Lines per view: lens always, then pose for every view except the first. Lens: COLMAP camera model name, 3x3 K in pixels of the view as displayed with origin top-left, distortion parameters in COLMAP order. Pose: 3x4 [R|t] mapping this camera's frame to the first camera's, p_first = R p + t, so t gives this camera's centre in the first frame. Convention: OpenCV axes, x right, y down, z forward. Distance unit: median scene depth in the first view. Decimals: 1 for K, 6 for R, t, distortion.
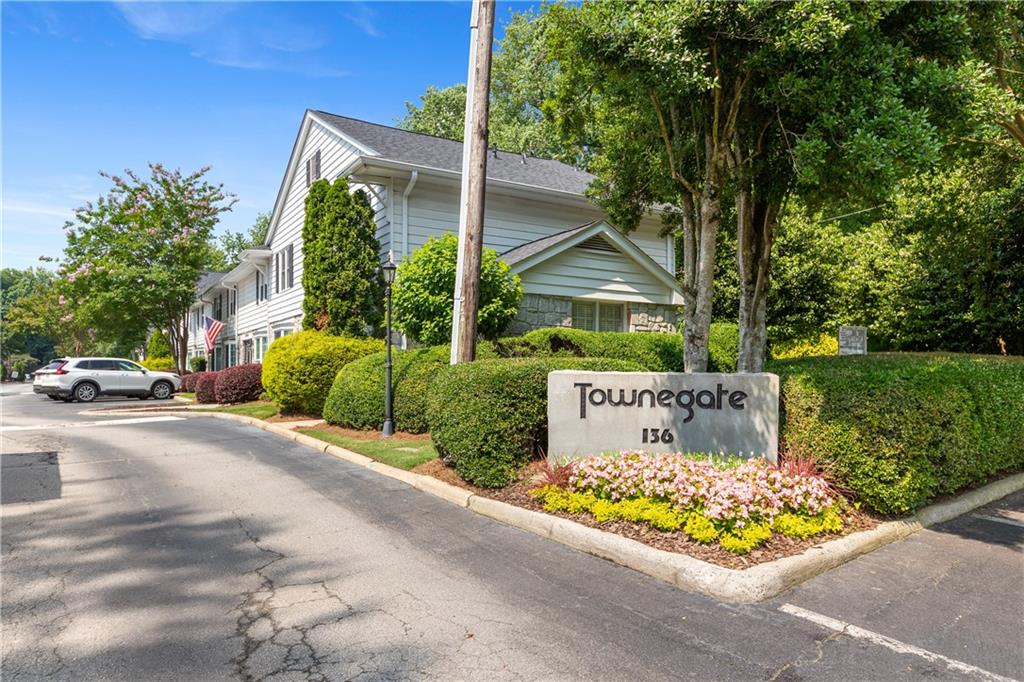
lens RADIAL K [[660.7, 0, 514.2], [0, 660.7, 364.9], [0, 0, 1]] dist [0.010254, -0.002769]
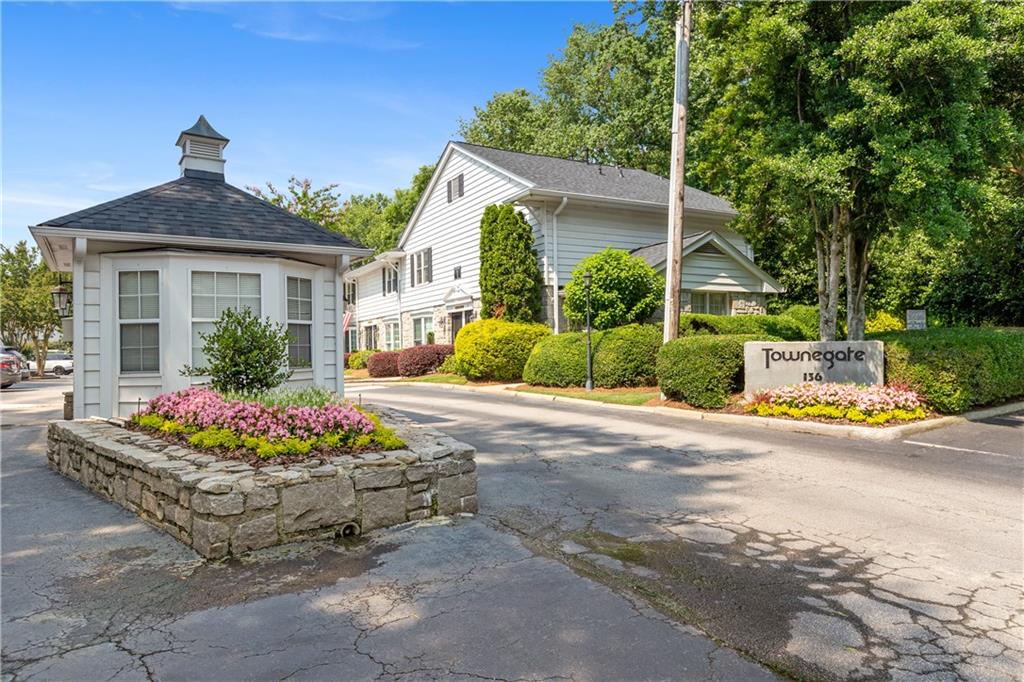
lens RADIAL K [[660.7, 0, 509.4], [0, 660.7, 343.7], [0, 0, 1]] dist [0.010254, -0.002769]
pose [[0.998598, -0.020326, -0.048874, -0.286275], [0.020272, 0.999793, -0.001620, 0.001947], [0.048897, 0.000627, 0.998804, -0.463238]]
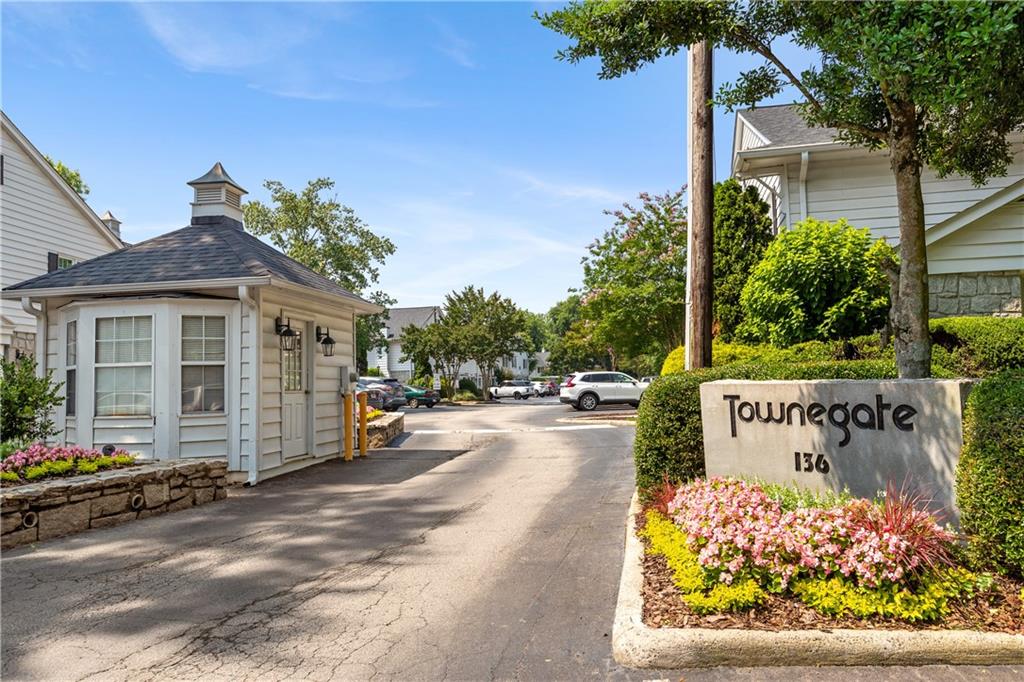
lens RADIAL K [[698.2, 0, 509.1], [0, 698.2, 342.2], [0, 0, 1]] dist [-0.002388, 0.000093]
pose [[0.700786, -0.061241, -0.710738, 0.310588], [0.030935, 0.997980, -0.055490, 0.000507], [0.712701, 0.016899, 0.701265, 0.096981]]
